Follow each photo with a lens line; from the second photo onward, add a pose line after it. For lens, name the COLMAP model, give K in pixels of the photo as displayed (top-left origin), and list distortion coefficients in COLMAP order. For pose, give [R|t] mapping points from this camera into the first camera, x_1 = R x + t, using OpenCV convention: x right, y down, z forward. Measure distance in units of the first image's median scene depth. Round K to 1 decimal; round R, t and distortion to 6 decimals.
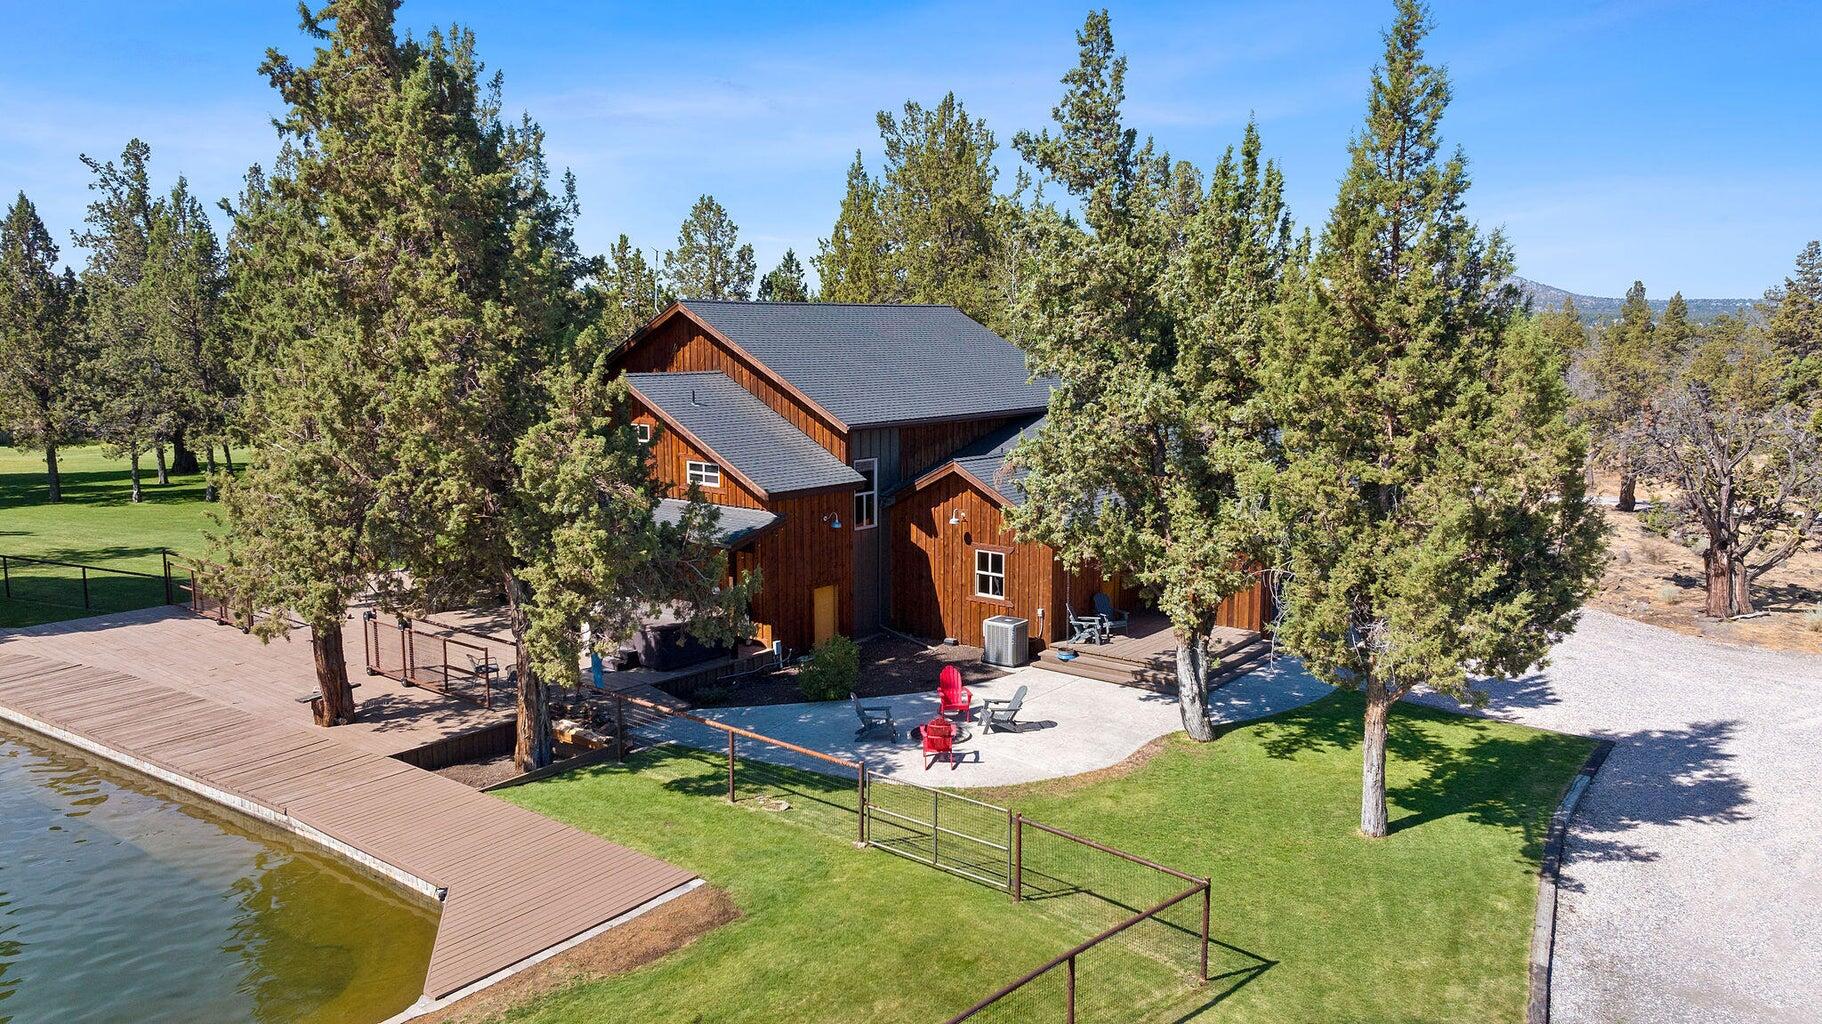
lens RADIAL K [[1276.9, 0, 923.4], [0, 1276.9, 505.2], [0, 0, 1]] dist [-0.033081, 0.030245]
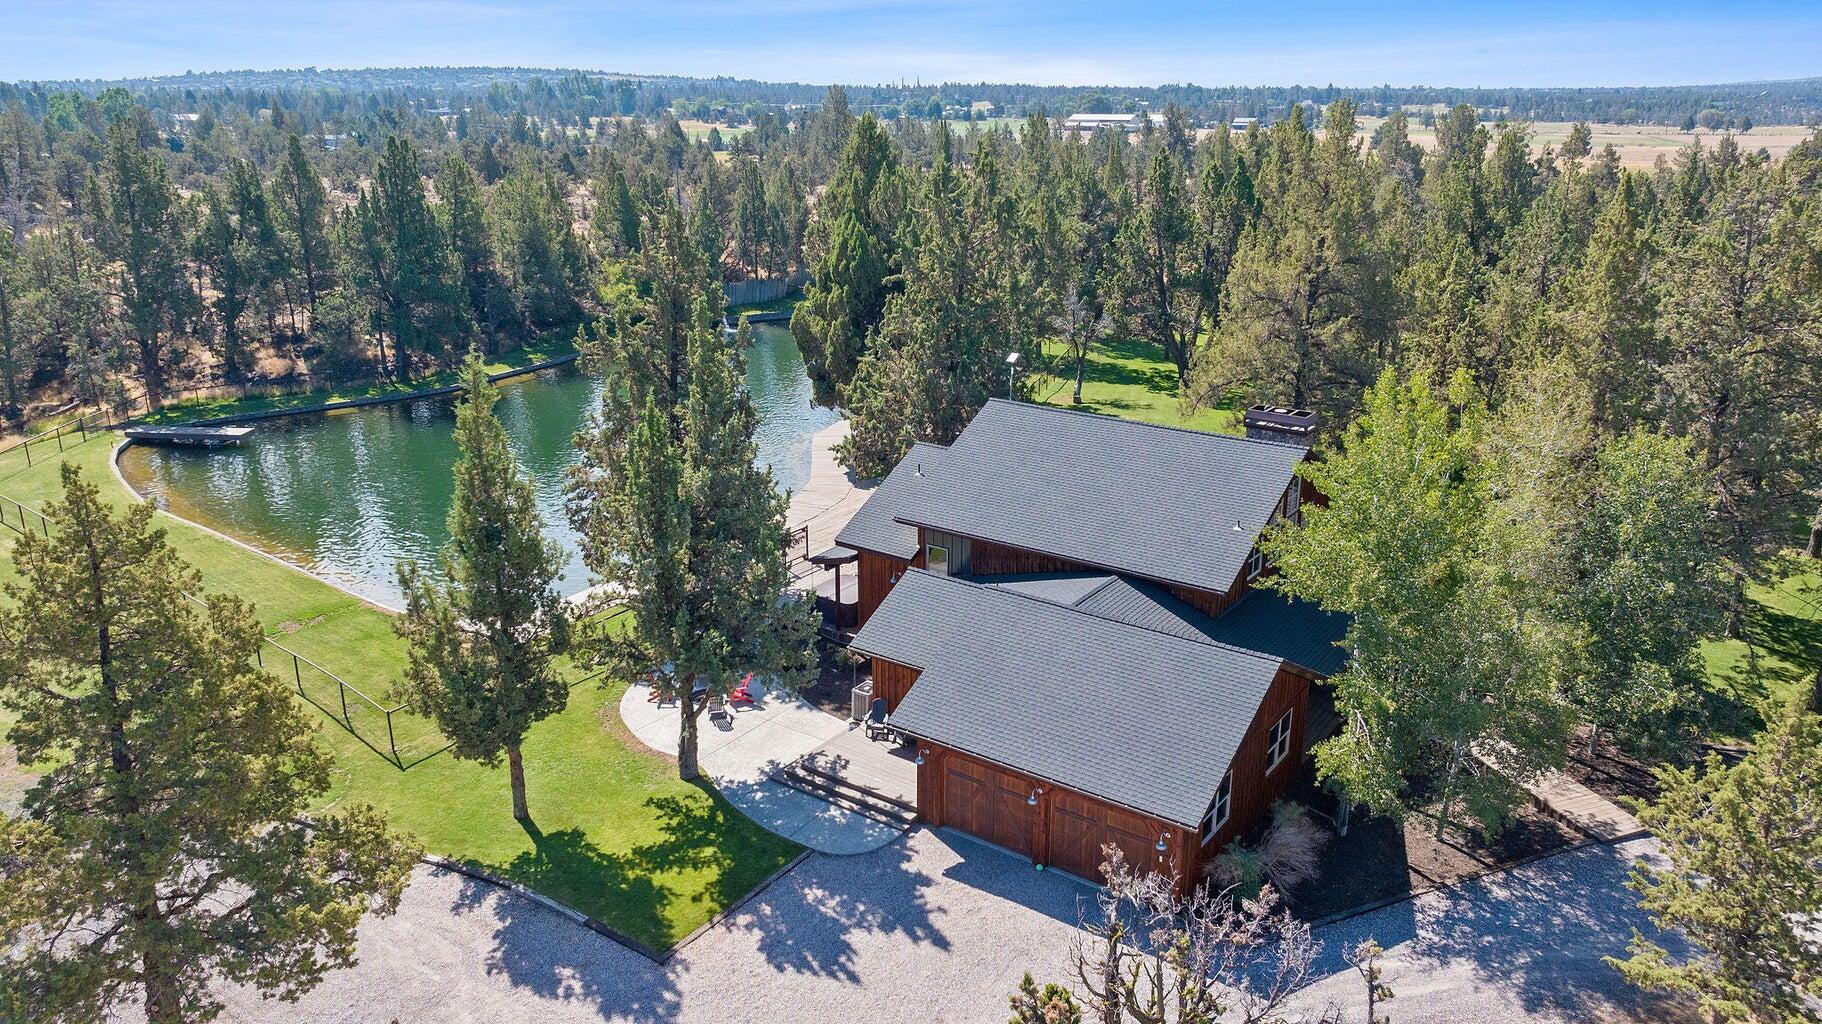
lens RADIAL K [[1276.9, 0, 913.9], [0, 1276.9, 516.0], [0, 0, 1]] dist [-0.033081, 0.030245]
pose [[0.041703, 0.316243, -0.947761, 1.659751], [-0.144010, 0.940584, 0.307511, -0.646121], [0.988697, 0.123663, 0.084767, 1.169721]]
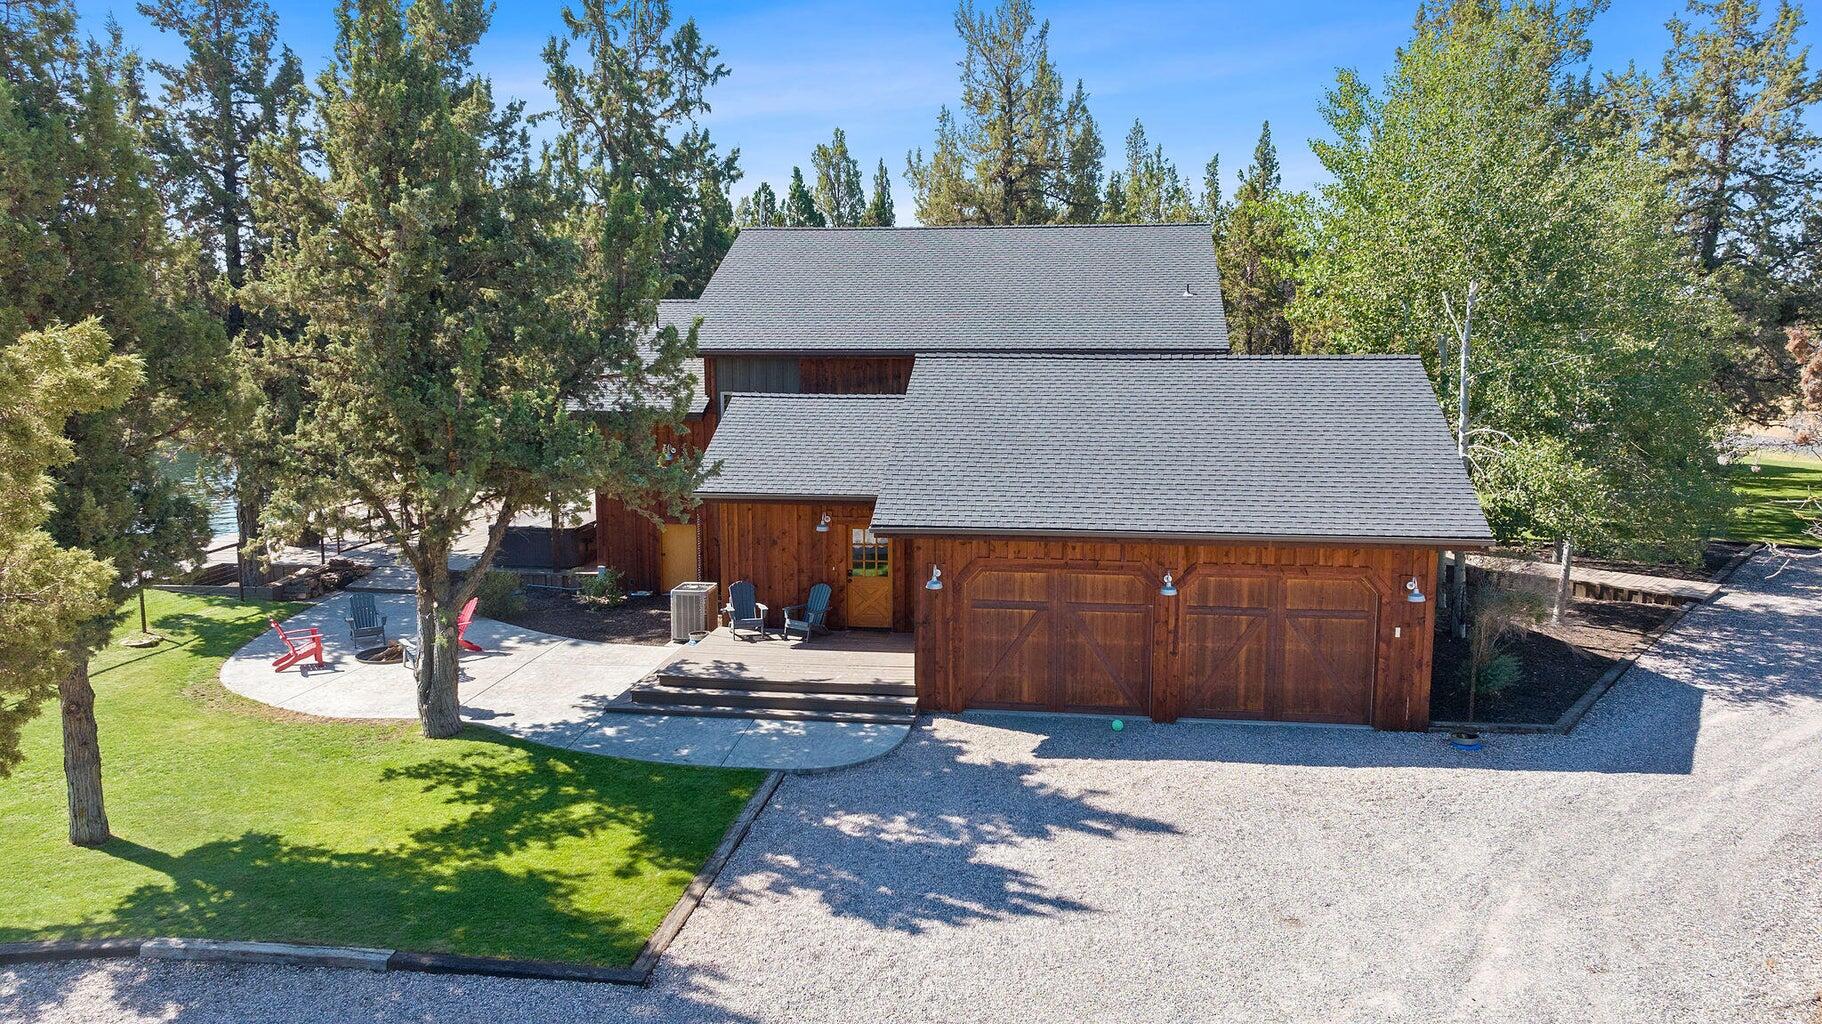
lens RADIAL K [[1276.9, 0, 907.9], [0, 1276.9, 519.0], [0, 0, 1]] dist [-0.033081, 0.030245]
pose [[0.500709, 0.127003, -0.856248, 1.063629], [-0.124511, 0.989459, 0.073951, -0.039516], [0.856614, 0.069585, 0.511244, 0.894058]]
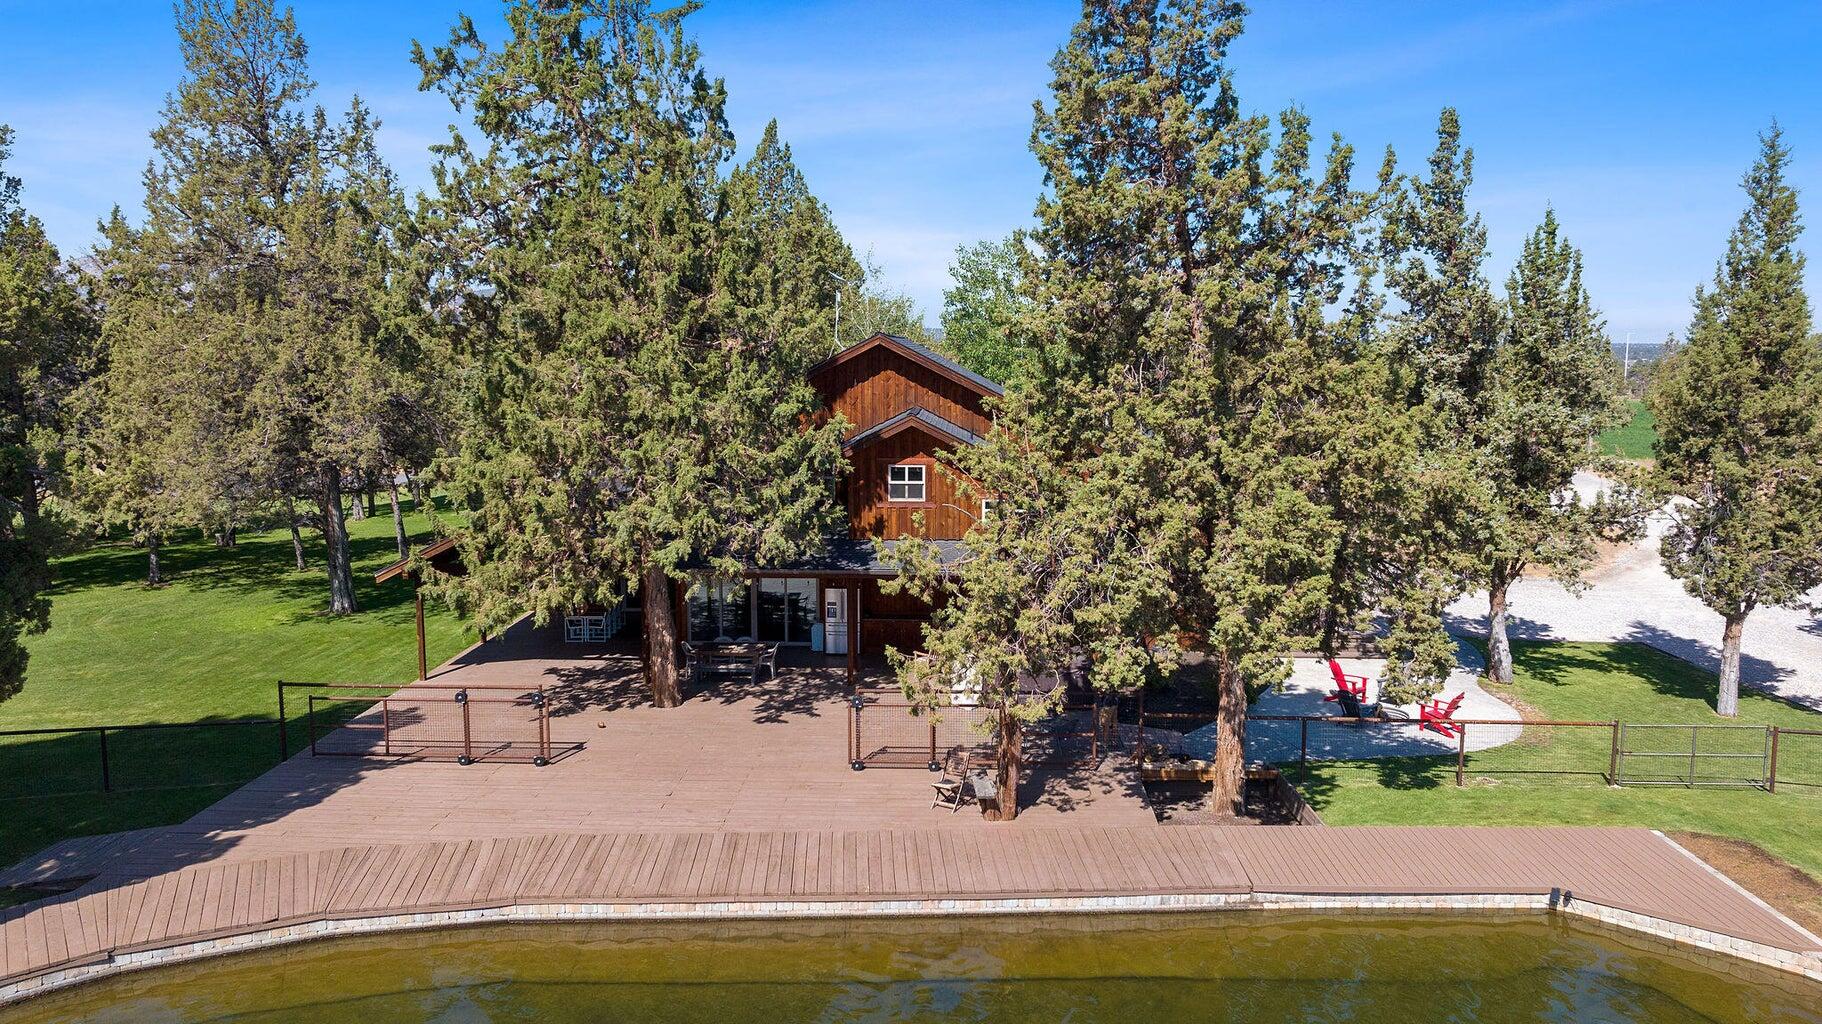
lens RADIAL K [[1276.9, 0, 904.0], [0, 1276.9, 517.0], [0, 0, 1]] dist [-0.033081, 0.030245]
pose [[0.810021, -0.077099, 0.581310, -1.051176], [0.082050, 0.996469, 0.017830, -0.057746], [-0.580632, 0.033254, 0.813487, 0.322616]]
